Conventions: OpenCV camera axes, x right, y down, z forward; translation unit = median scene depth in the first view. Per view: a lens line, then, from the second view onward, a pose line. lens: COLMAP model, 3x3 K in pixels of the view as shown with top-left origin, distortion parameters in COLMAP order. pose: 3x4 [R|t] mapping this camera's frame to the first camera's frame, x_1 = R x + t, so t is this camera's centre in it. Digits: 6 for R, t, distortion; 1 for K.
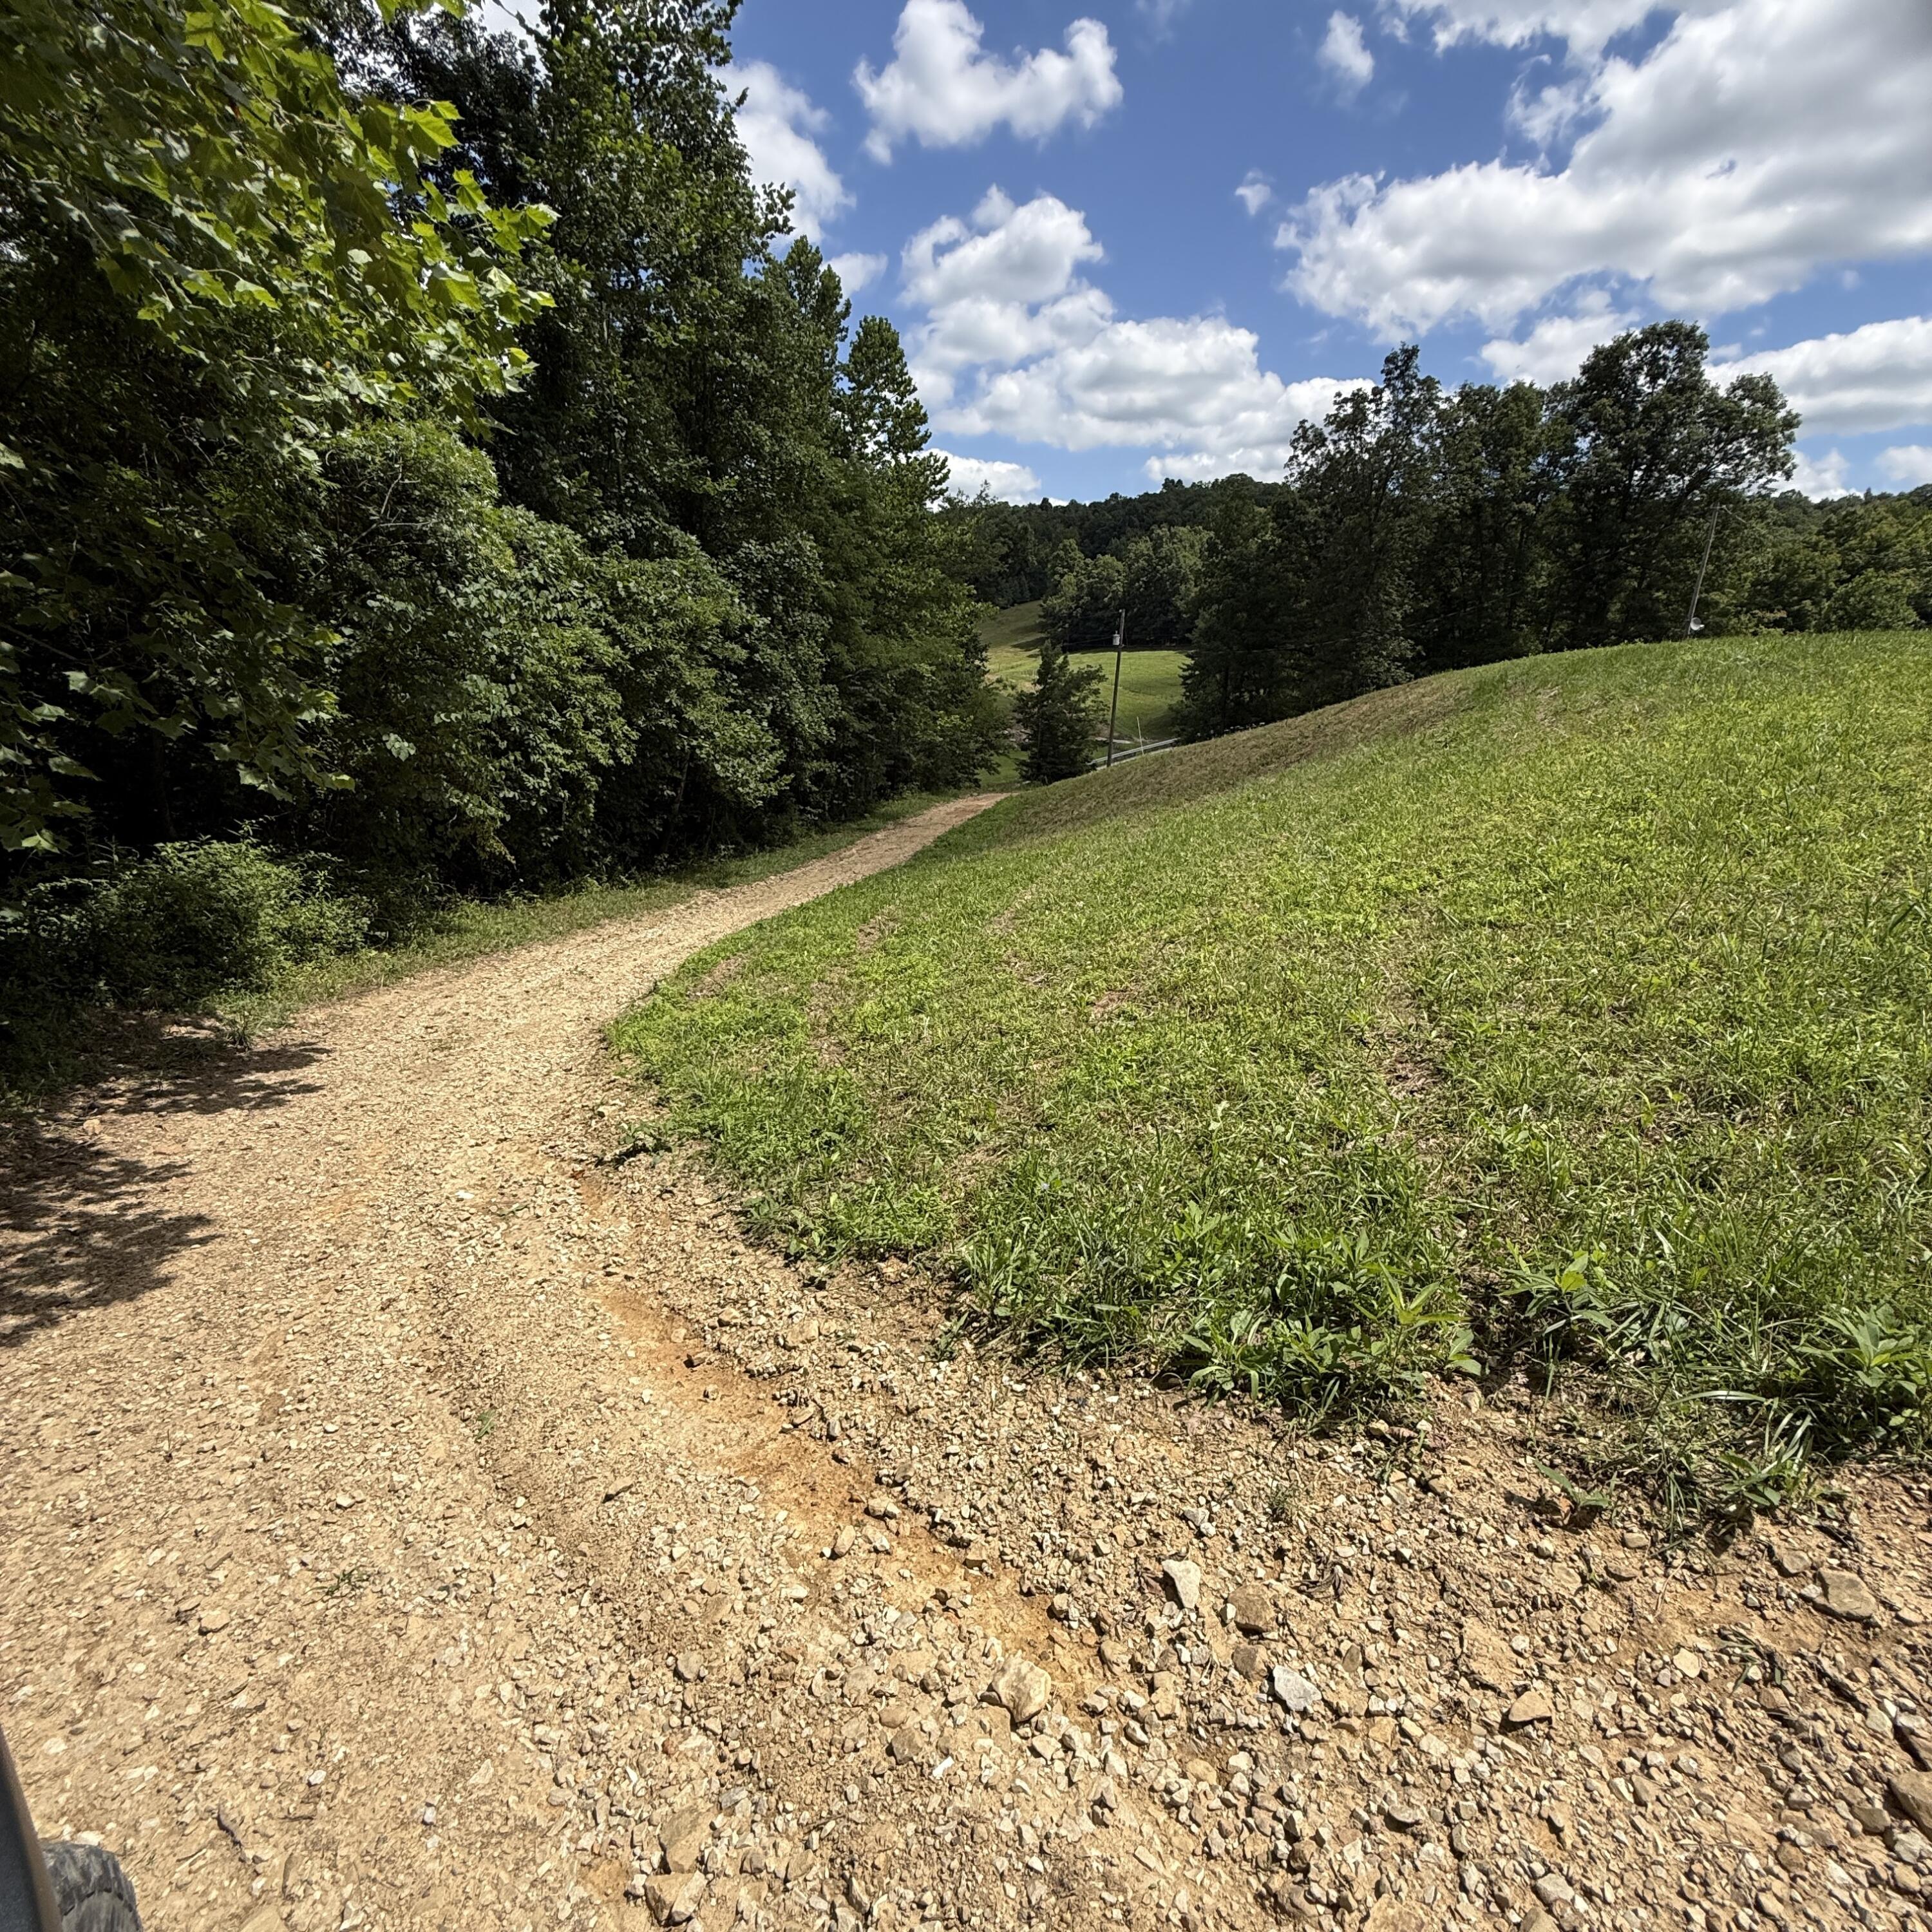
lens RADIAL K [[1022.2, 0, 966.0], [0, 1022.2, 966.0], [0, 0, 1]] dist [-0.000741, 0.000084]
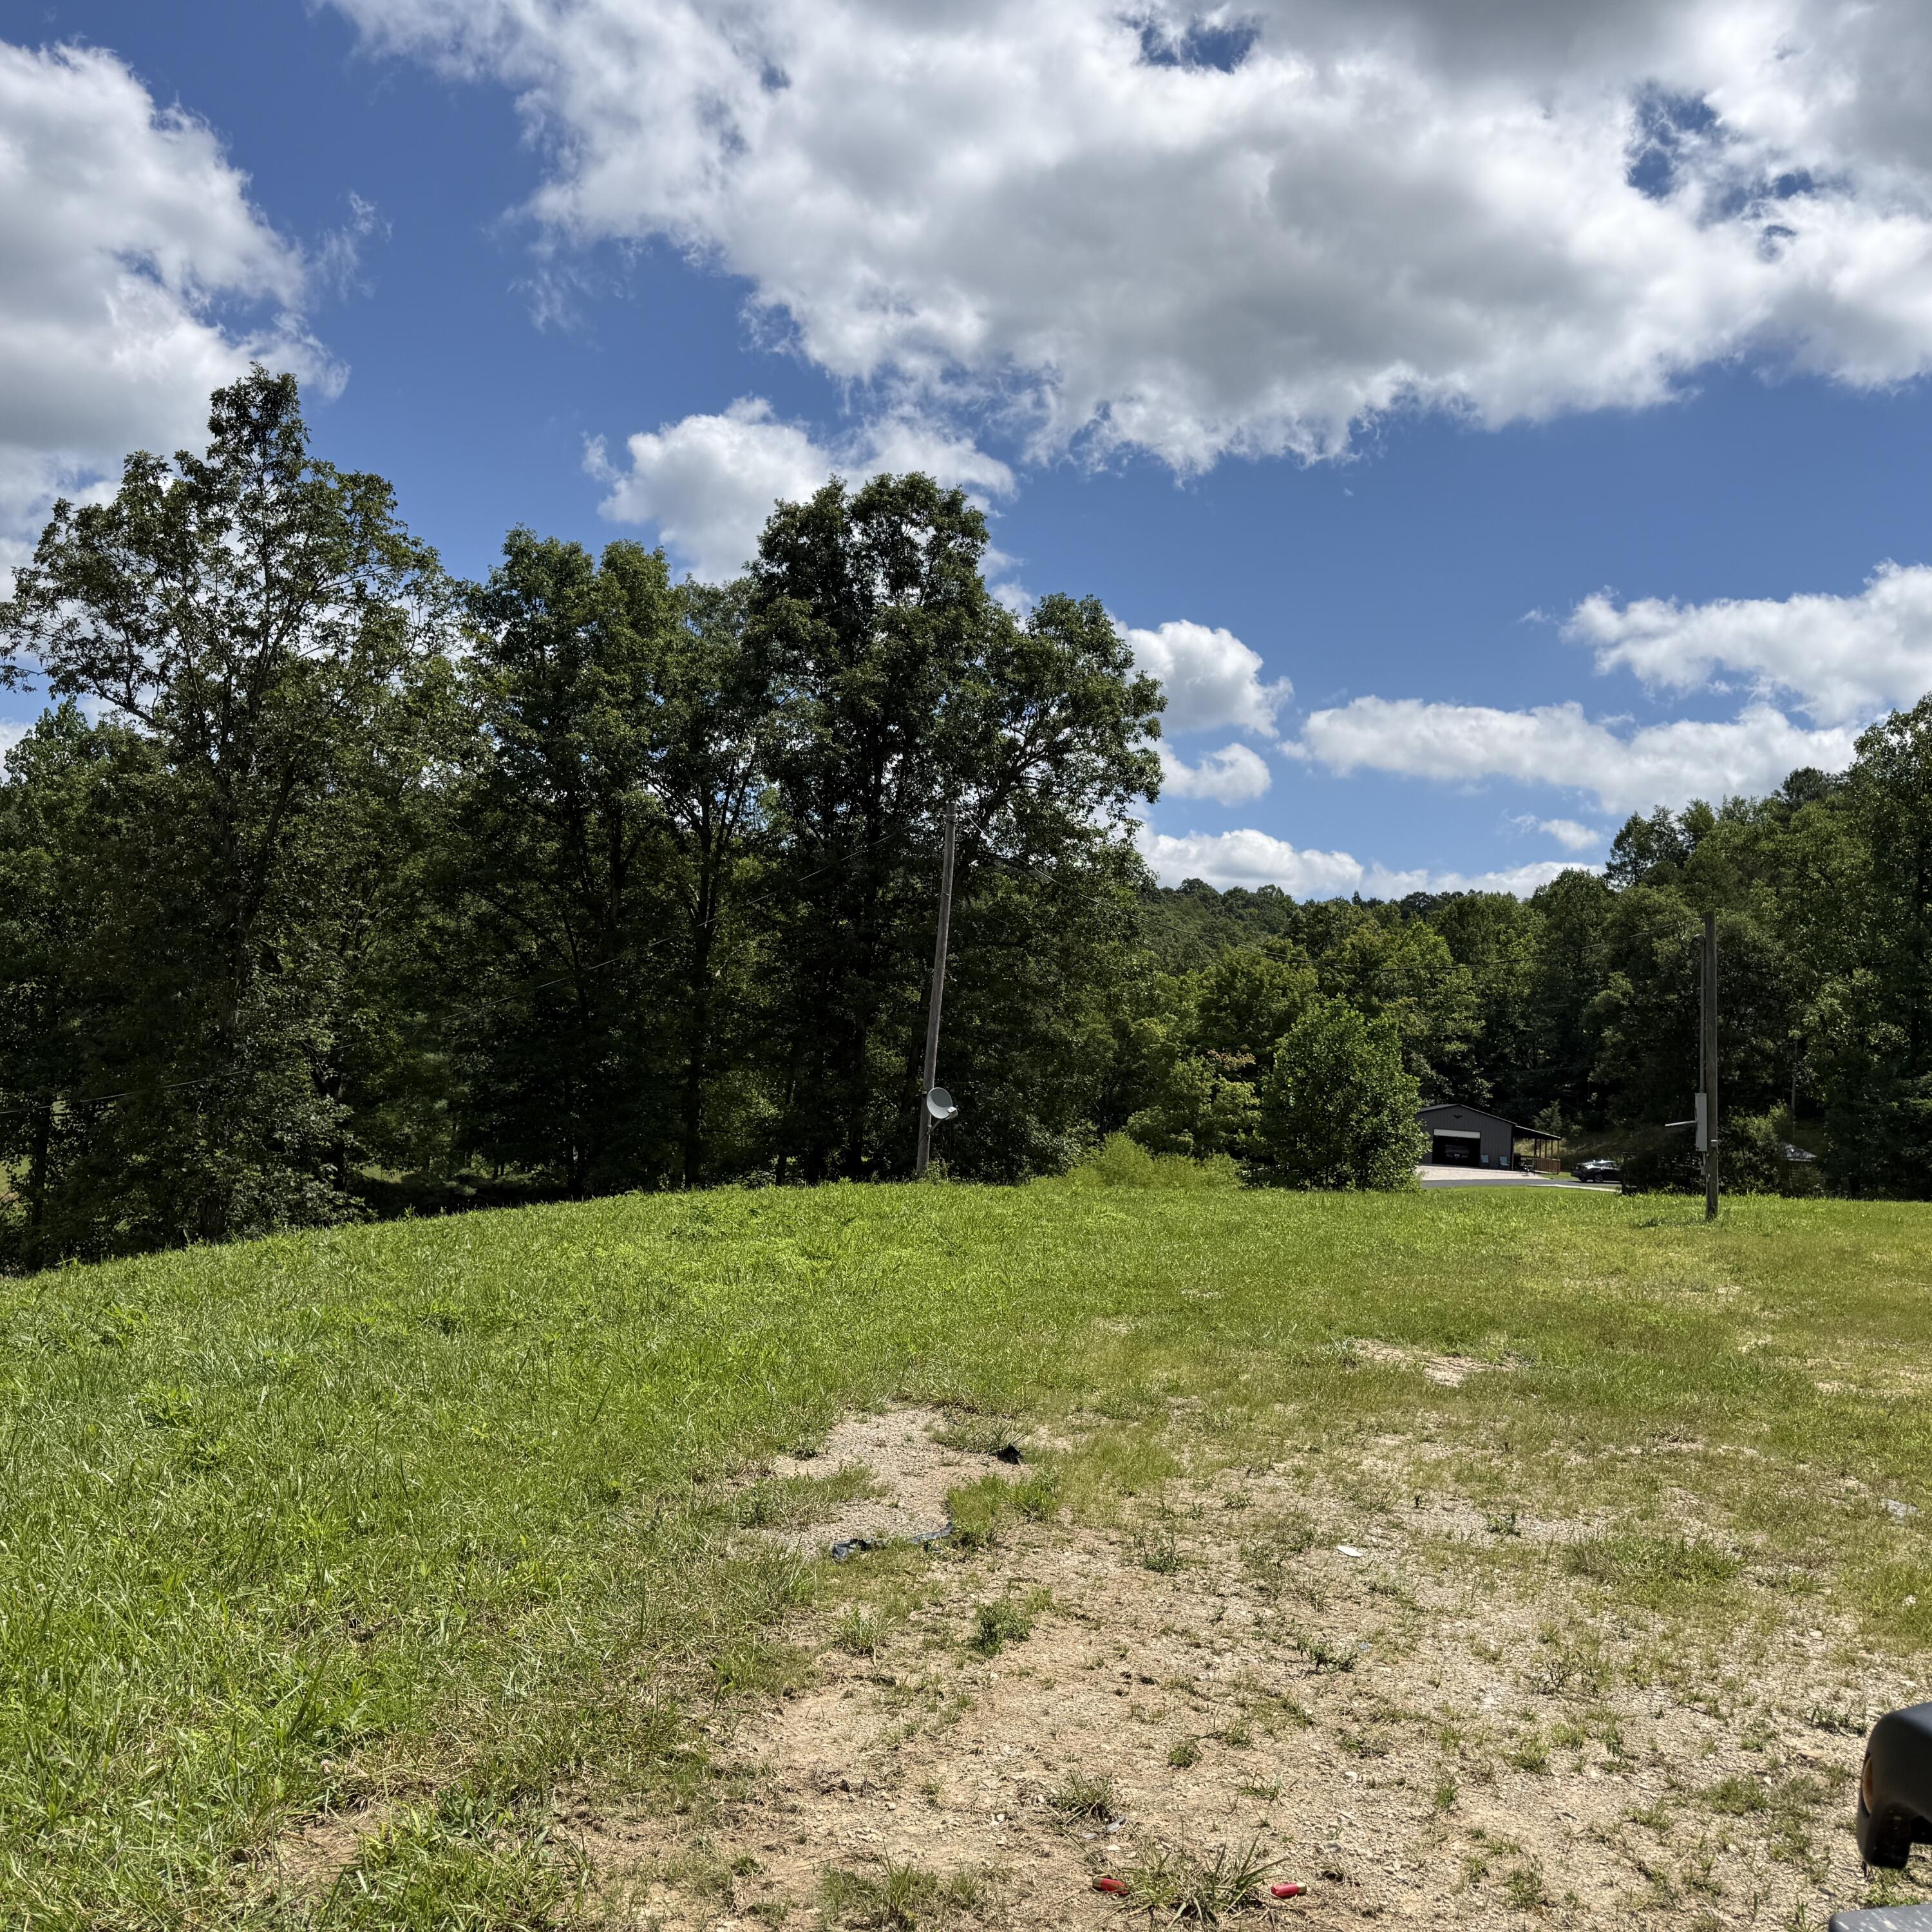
lens RADIAL K [[1719.8, 0, 963.8], [0, 1719.8, 1012.0], [0, 0, 1]] dist [0.075614, -0.215721]
pose [[0.897257, 0.059237, 0.437517, 0.370455], [0.082150, 0.951254, -0.297265, -0.151702], [-0.433799, 0.302665, 0.848653, 0.379389]]
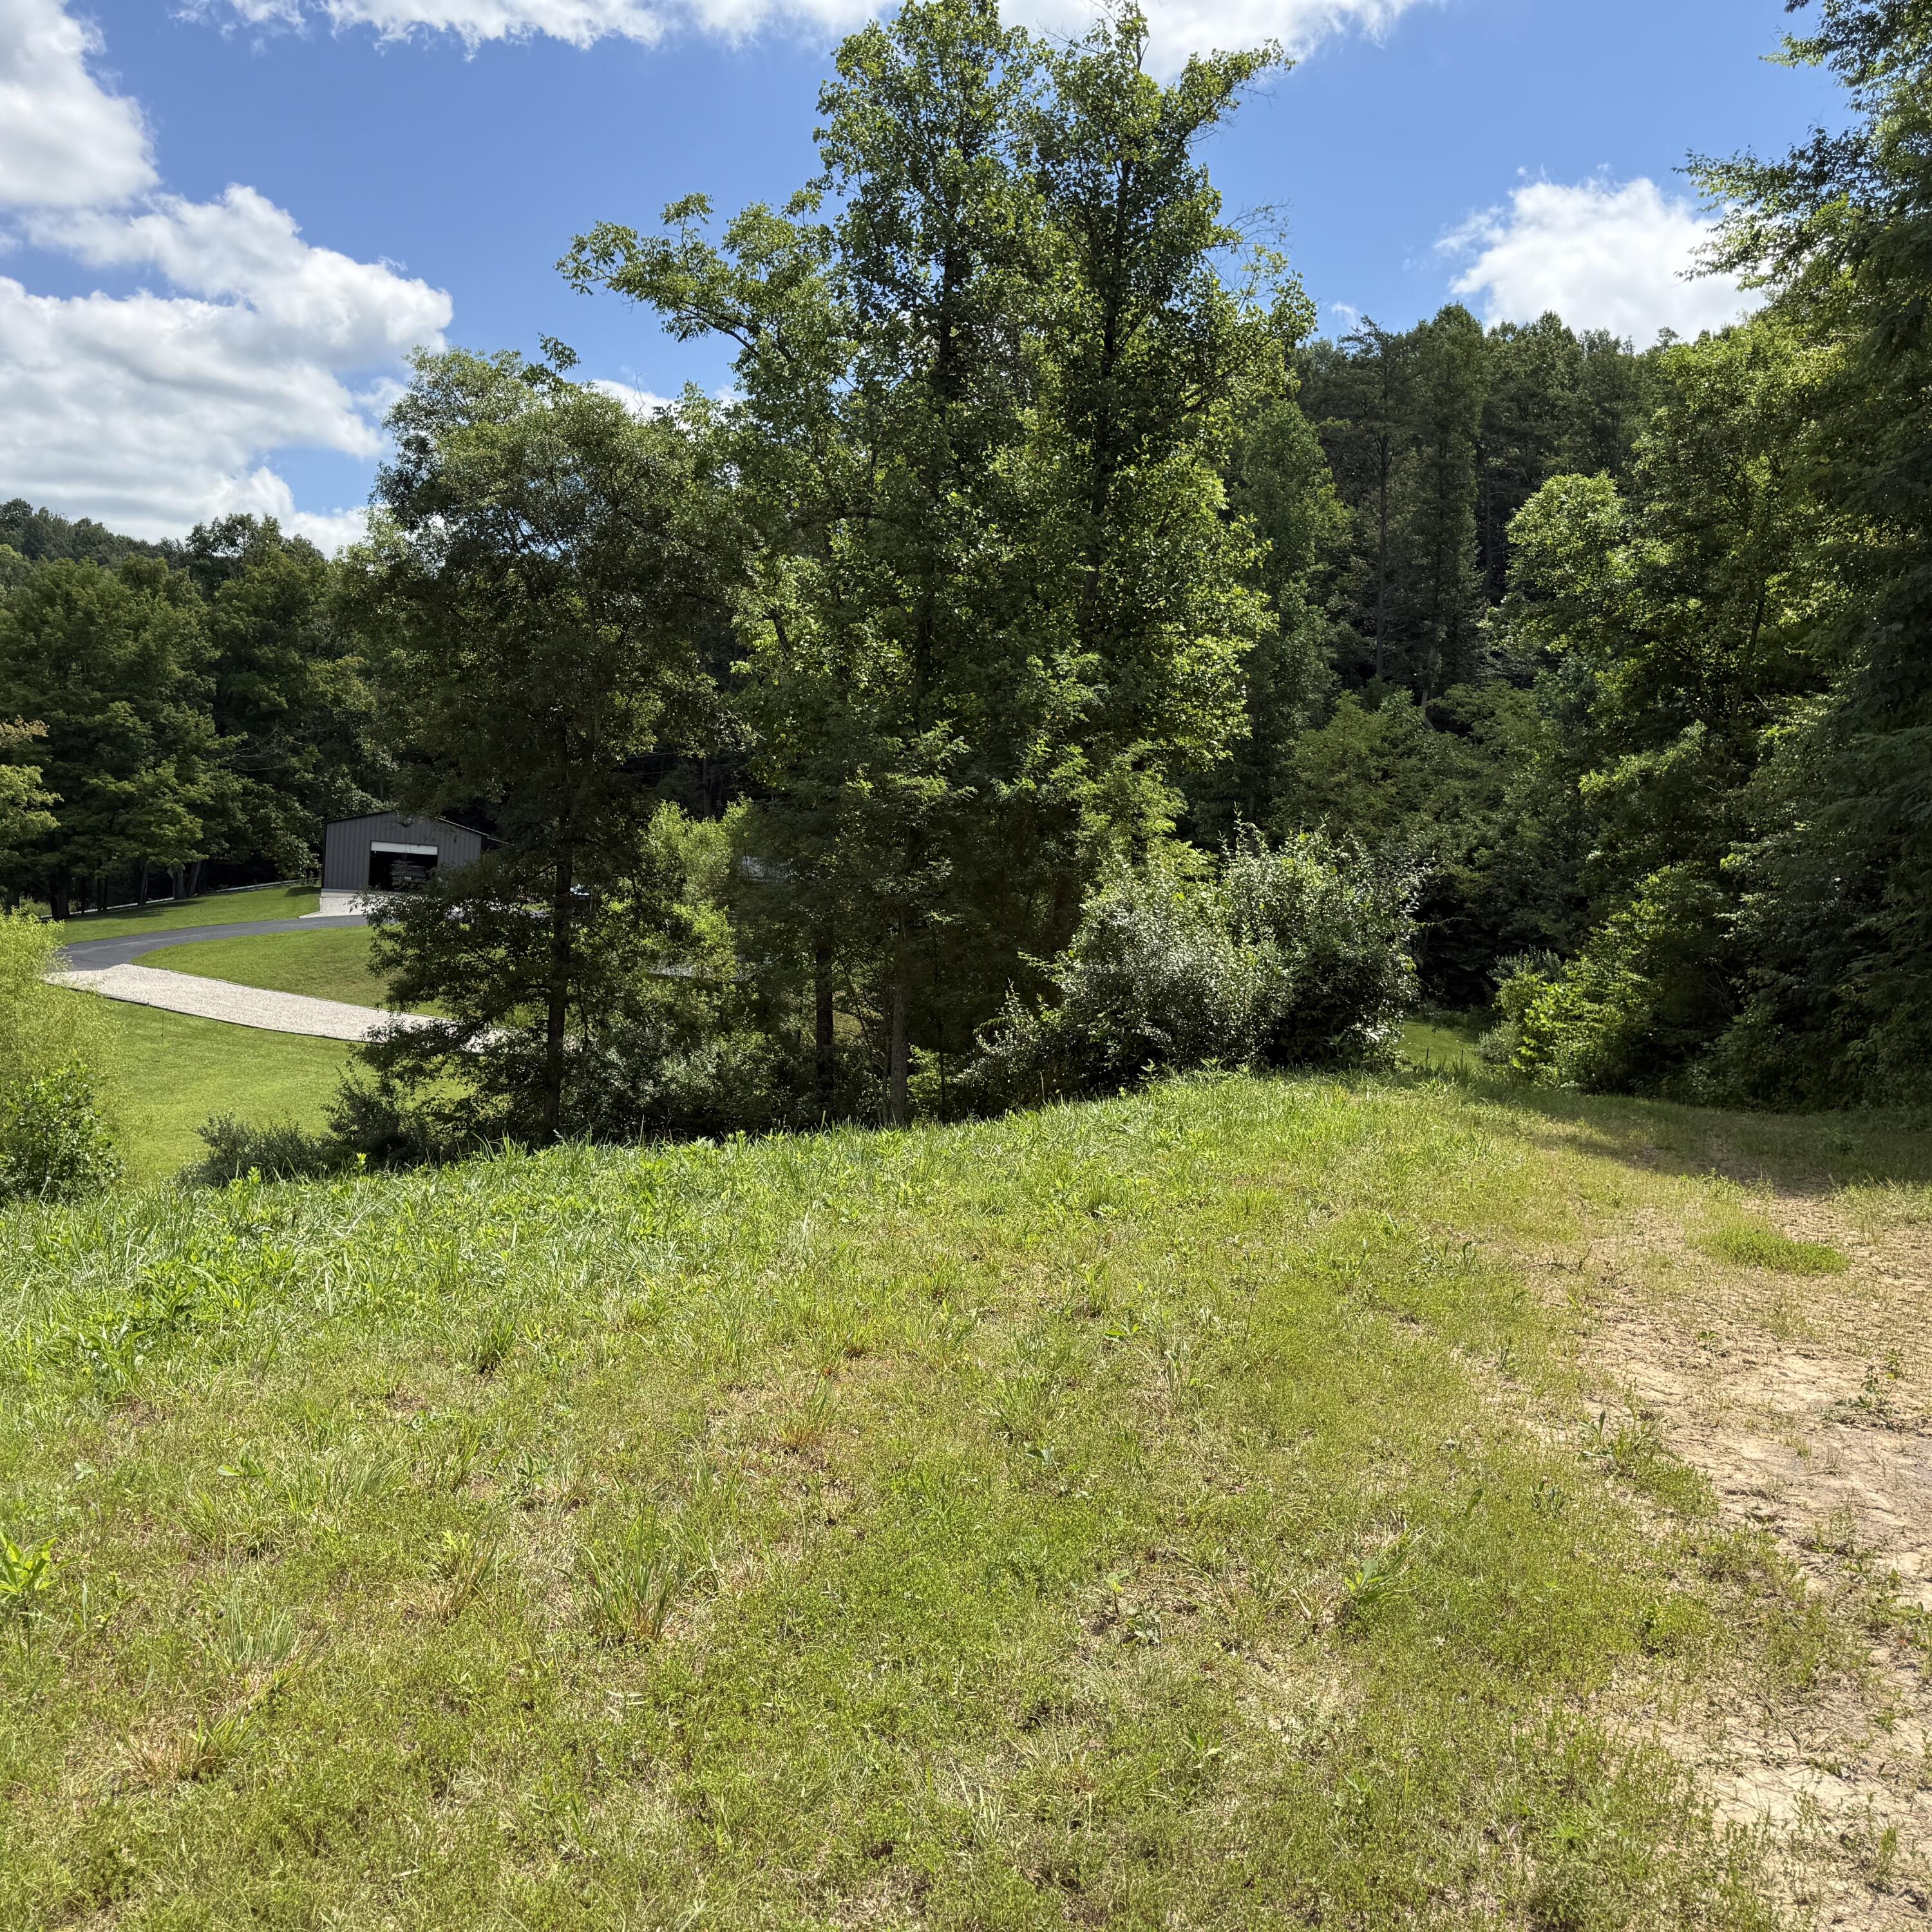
lens RADIAL K [[1661.3, 0, 1000.1], [0, 1661.3, 1011.3], [0, 0, 1]] dist [0.052604, -0.003919]
pose [[0.576153, -0.052984, 0.815623, 0.851245], [0.185713, 0.980282, -0.067507, -0.238001], [-0.795964, 0.190366, 0.574633, 0.673496]]
